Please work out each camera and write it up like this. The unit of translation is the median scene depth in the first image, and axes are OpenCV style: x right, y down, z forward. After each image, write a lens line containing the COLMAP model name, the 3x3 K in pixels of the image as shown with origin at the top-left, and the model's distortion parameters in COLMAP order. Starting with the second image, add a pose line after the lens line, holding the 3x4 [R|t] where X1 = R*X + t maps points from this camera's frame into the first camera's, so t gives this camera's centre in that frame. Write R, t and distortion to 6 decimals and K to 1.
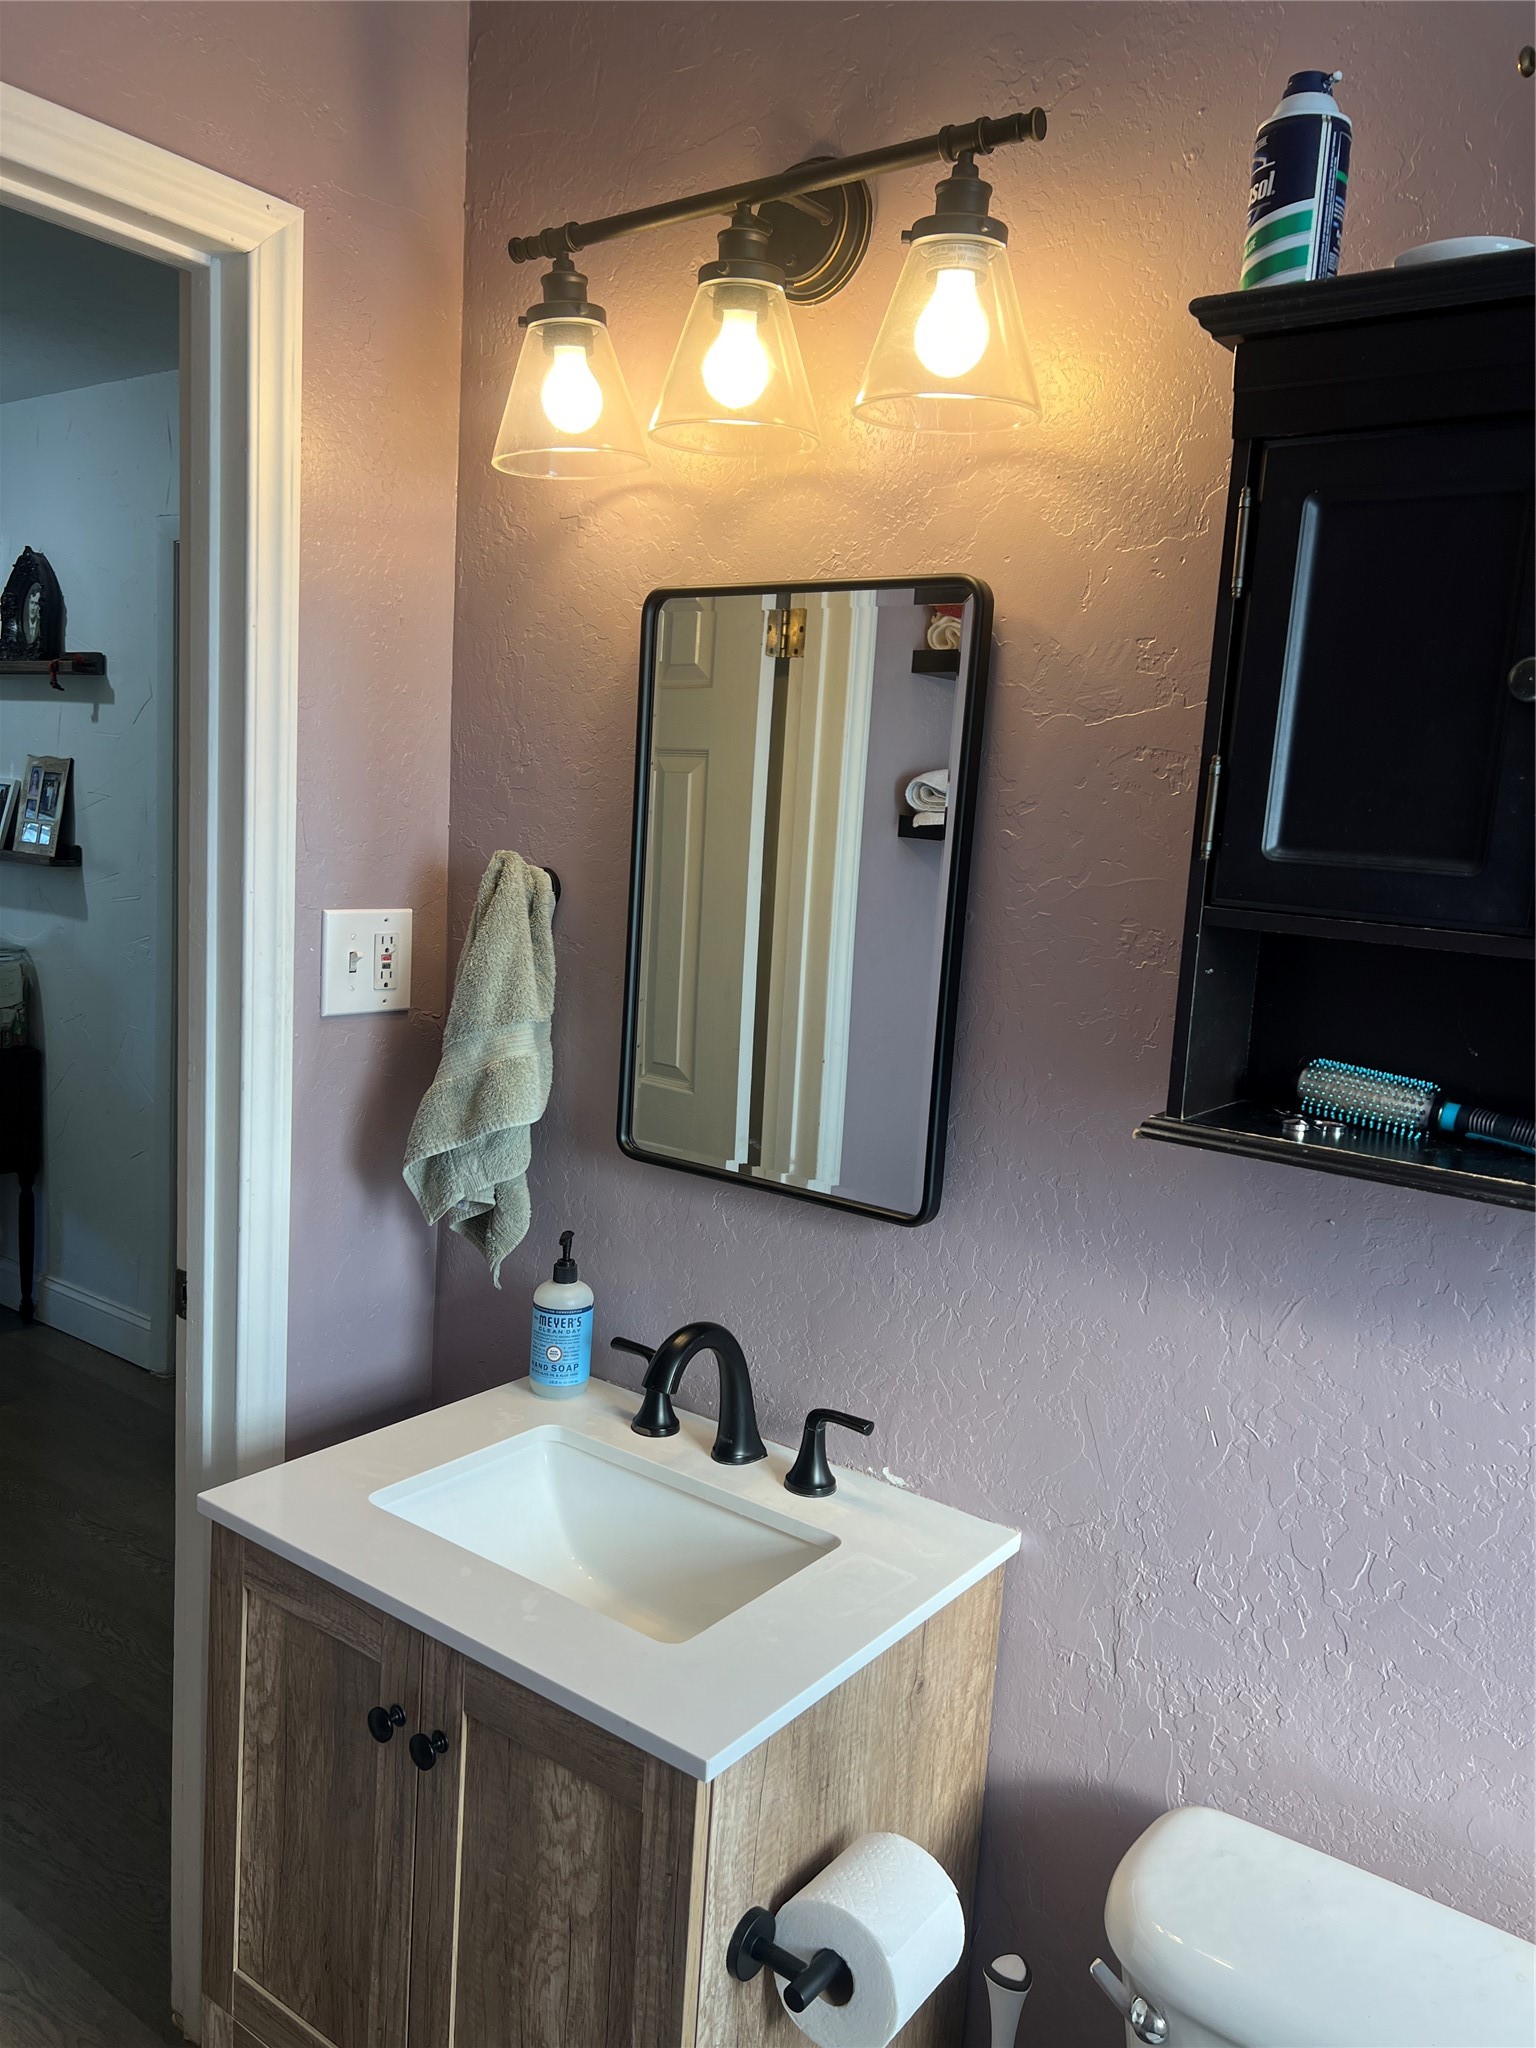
lens RADIAL K [[1518.6, 0, 765.7], [0, 1518.6, 1036.1], [0, 0, 1]] dist [0.063532, -0.070008]
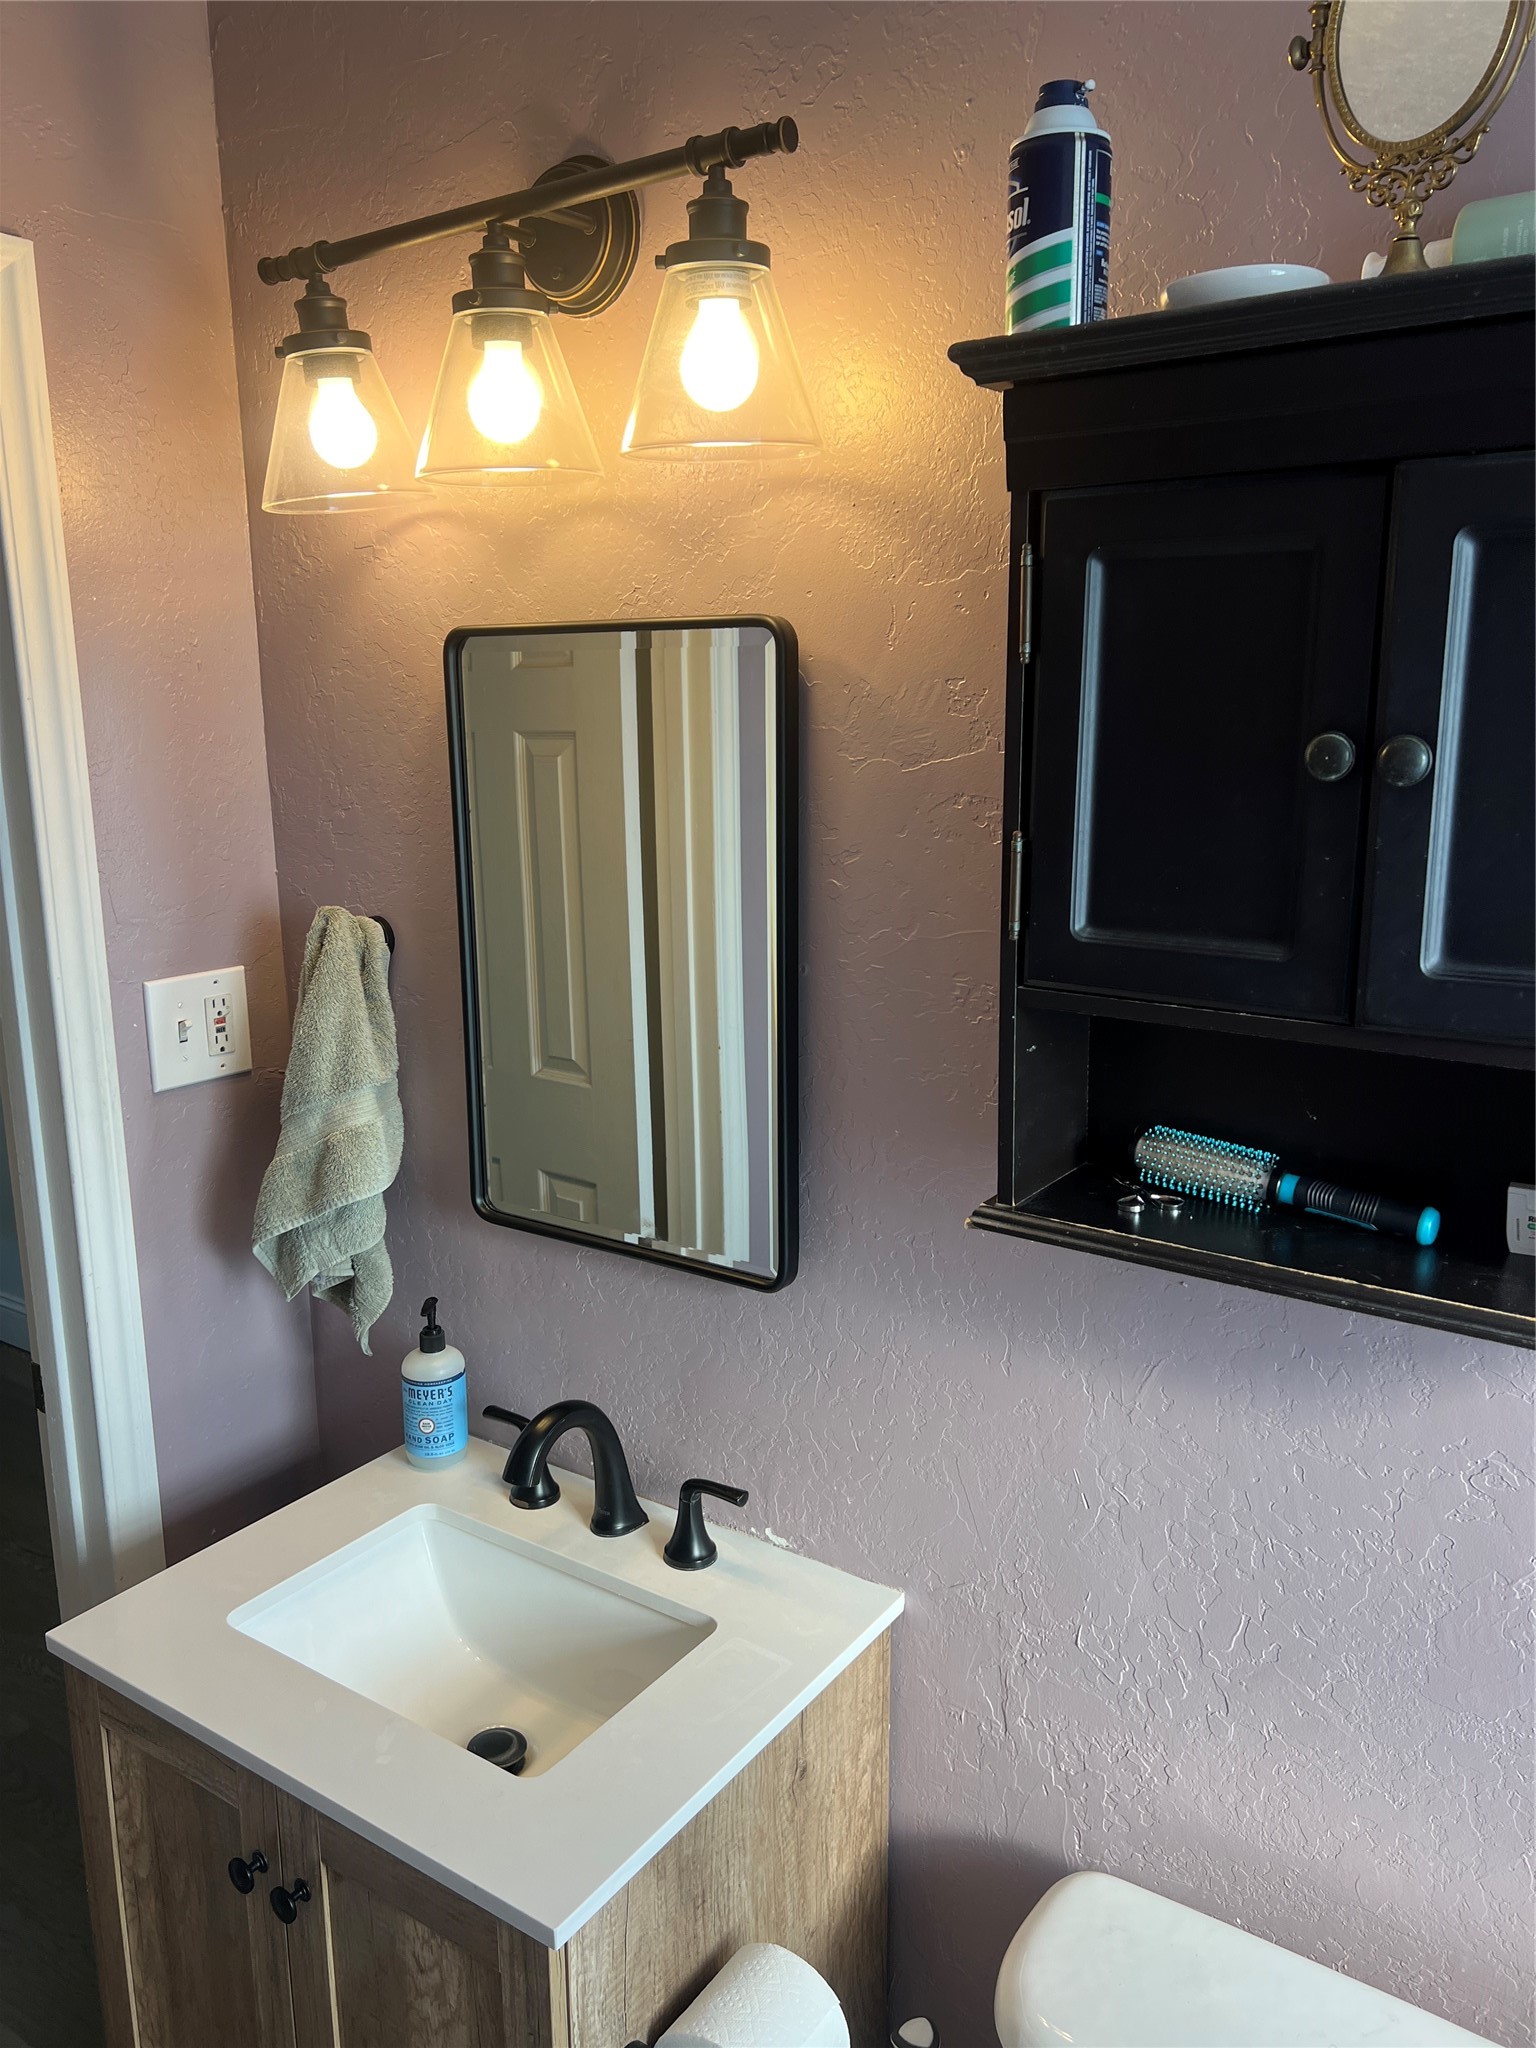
lens RADIAL K [[1518.6, 0, 762.3], [0, 1518.6, 1007.2], [0, 0, 1]] dist [0.063532, -0.070008]
pose [[0.996857, -0.077587, 0.016029, 0.095745], [0.076481, 0.995213, 0.060841, -0.120335], [-0.020672, -0.059424, 0.998019, 0.053922]]
